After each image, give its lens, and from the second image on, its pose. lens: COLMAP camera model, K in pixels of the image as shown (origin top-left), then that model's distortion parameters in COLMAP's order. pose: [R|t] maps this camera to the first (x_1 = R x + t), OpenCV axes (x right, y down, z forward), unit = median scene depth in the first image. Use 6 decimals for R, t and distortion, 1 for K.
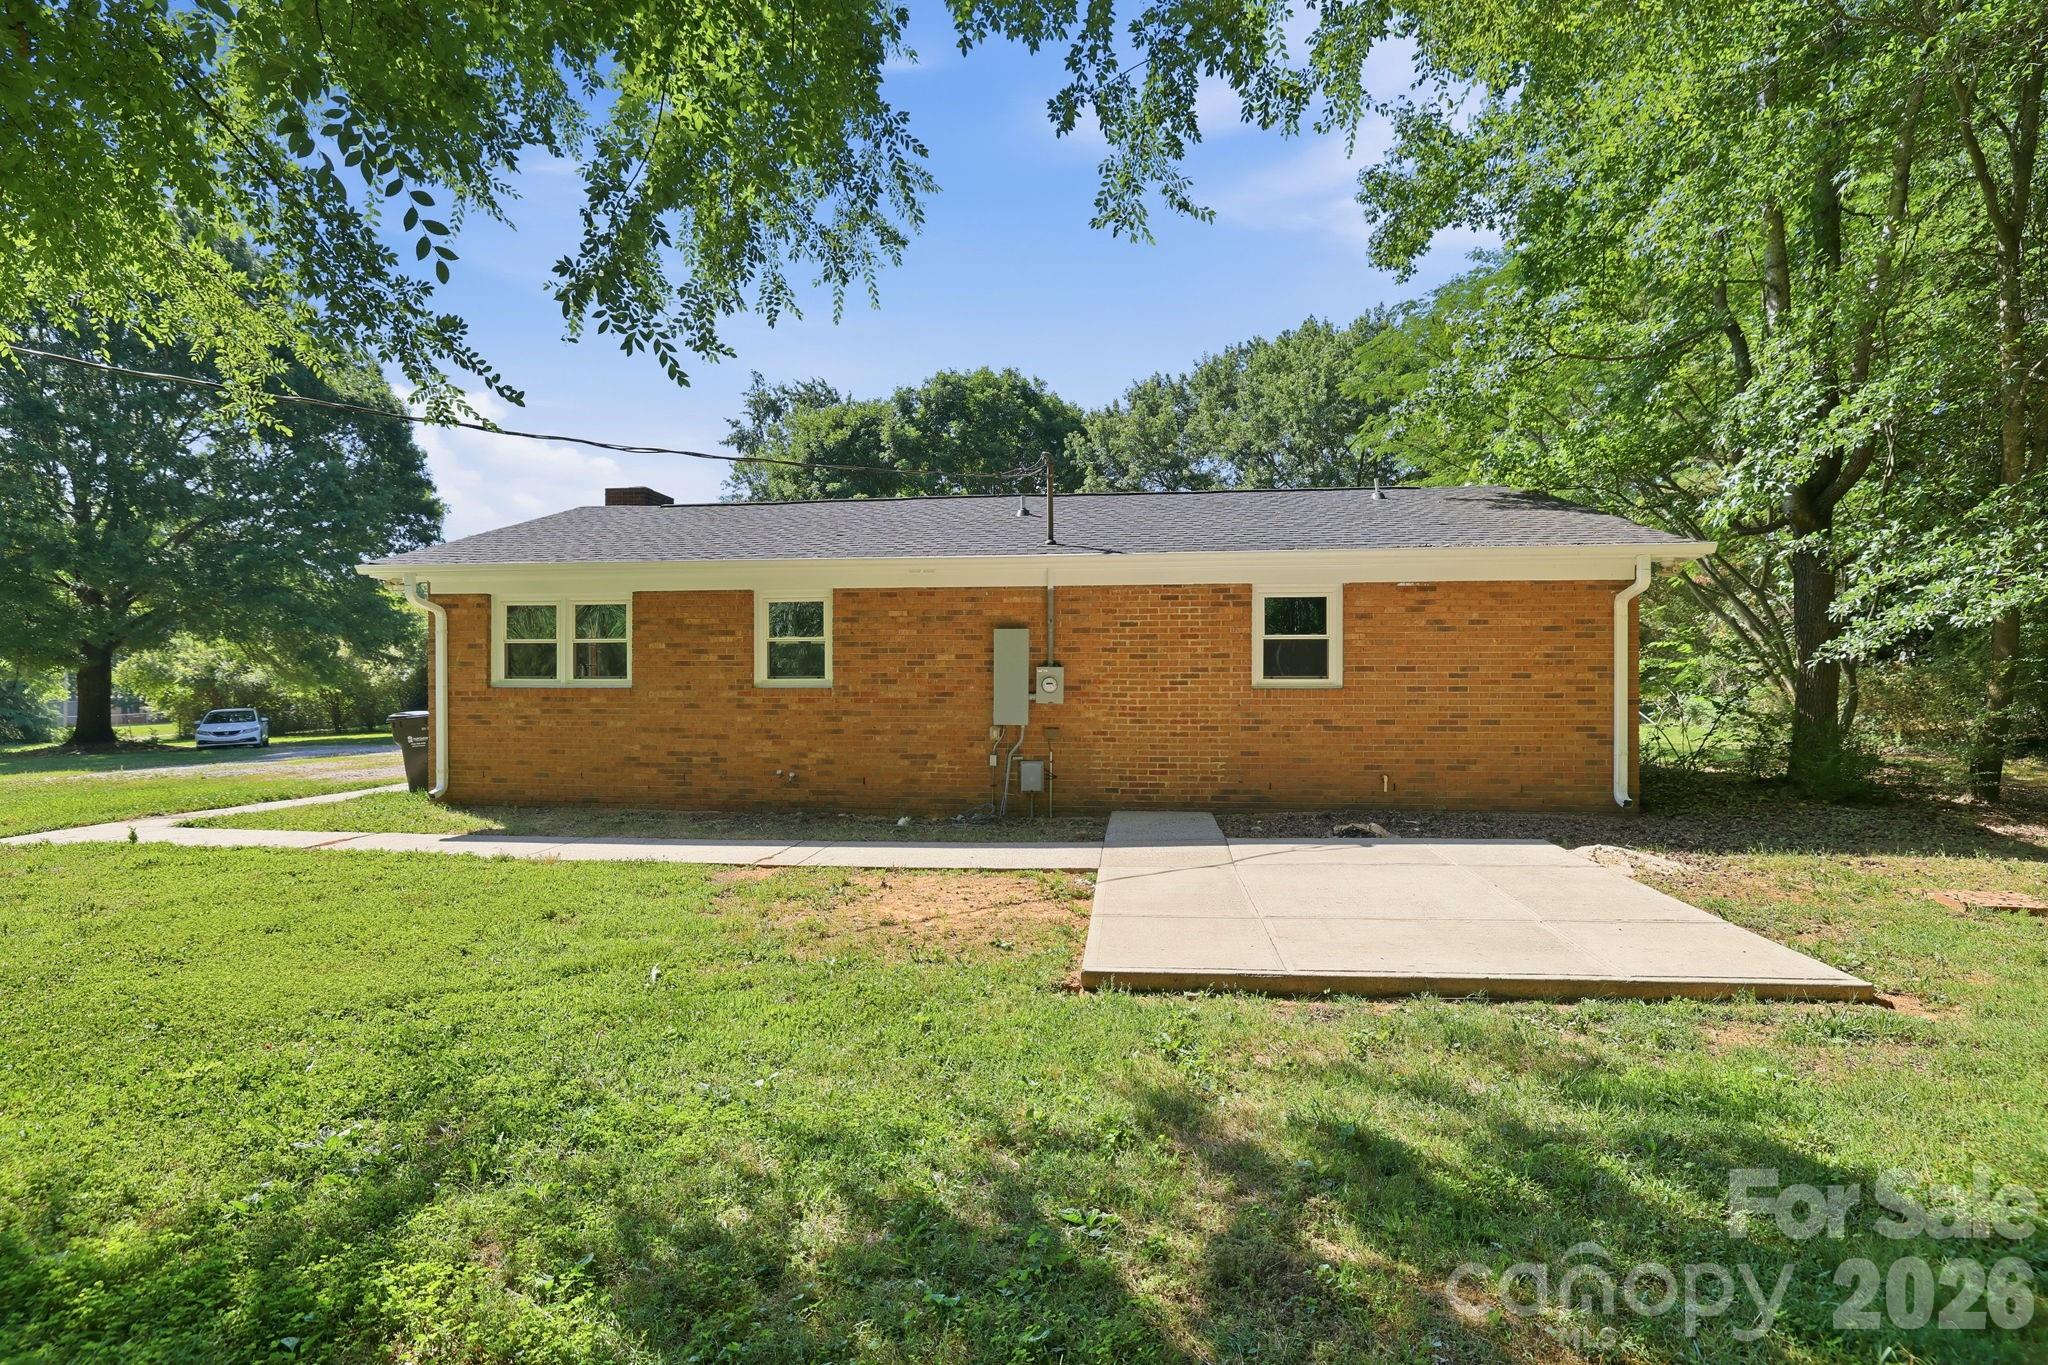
lens RADIAL K [[957.0, 0, 986.4], [0, 957.0, 676.0], [0, 0, 1]] dist [-0.013451, 0.000516]
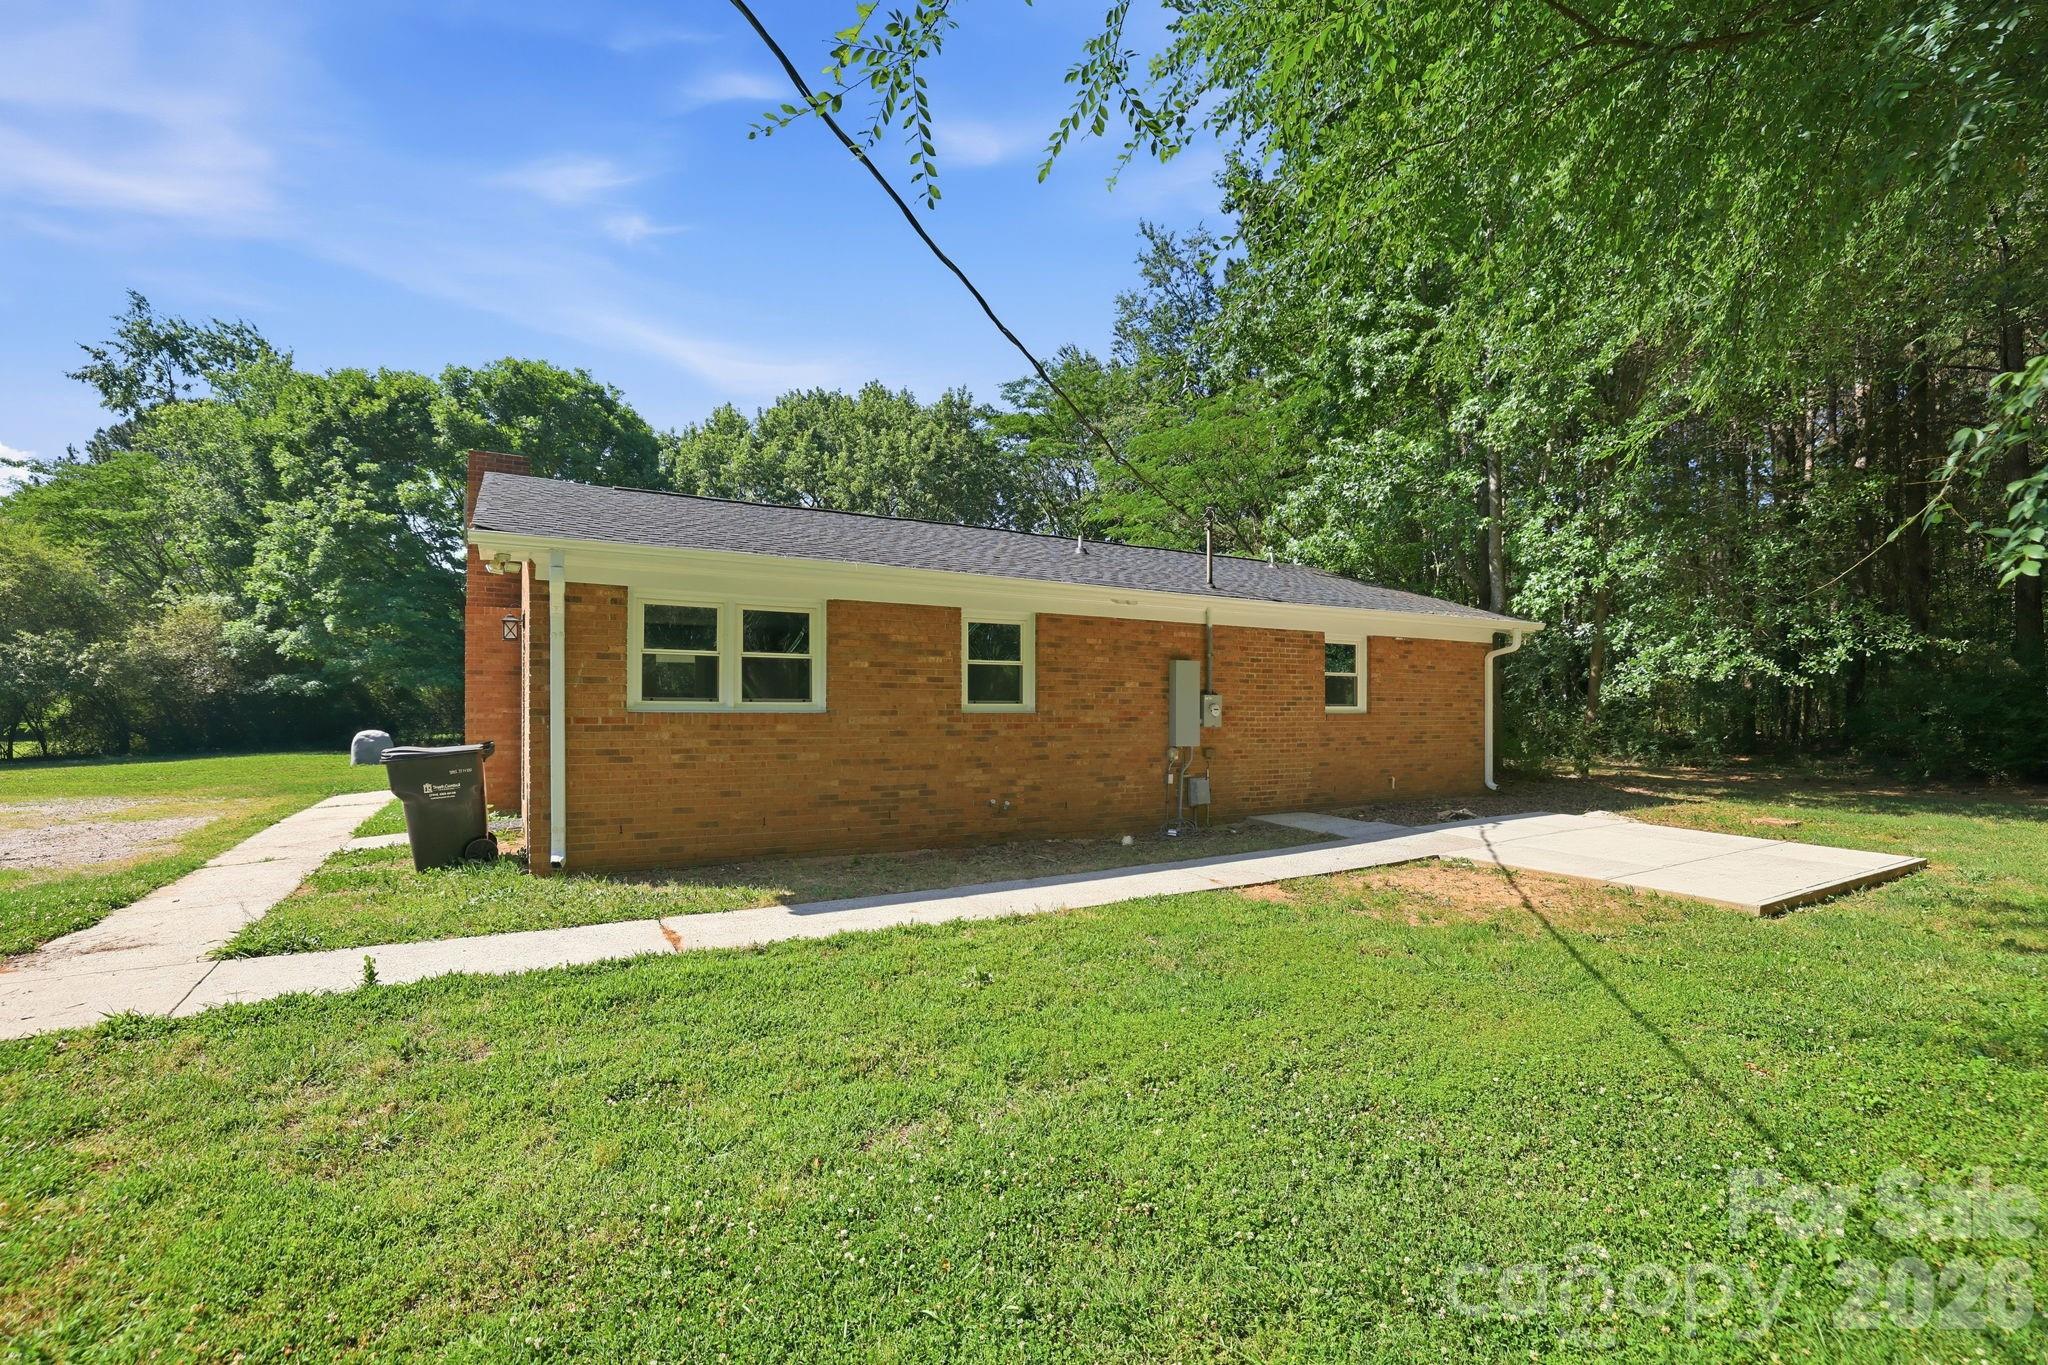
lens RADIAL K [[892.8, 0, 1004.2], [0, 892.8, 688.2], [0, 0, 1]] dist [-0.048901, 0.018281]
pose [[0.803254, 0.015950, 0.595423, -0.729083], [-0.009556, 0.999858, -0.013892, -0.000232], [-0.595560, 0.005469, 0.803293, 0.277494]]
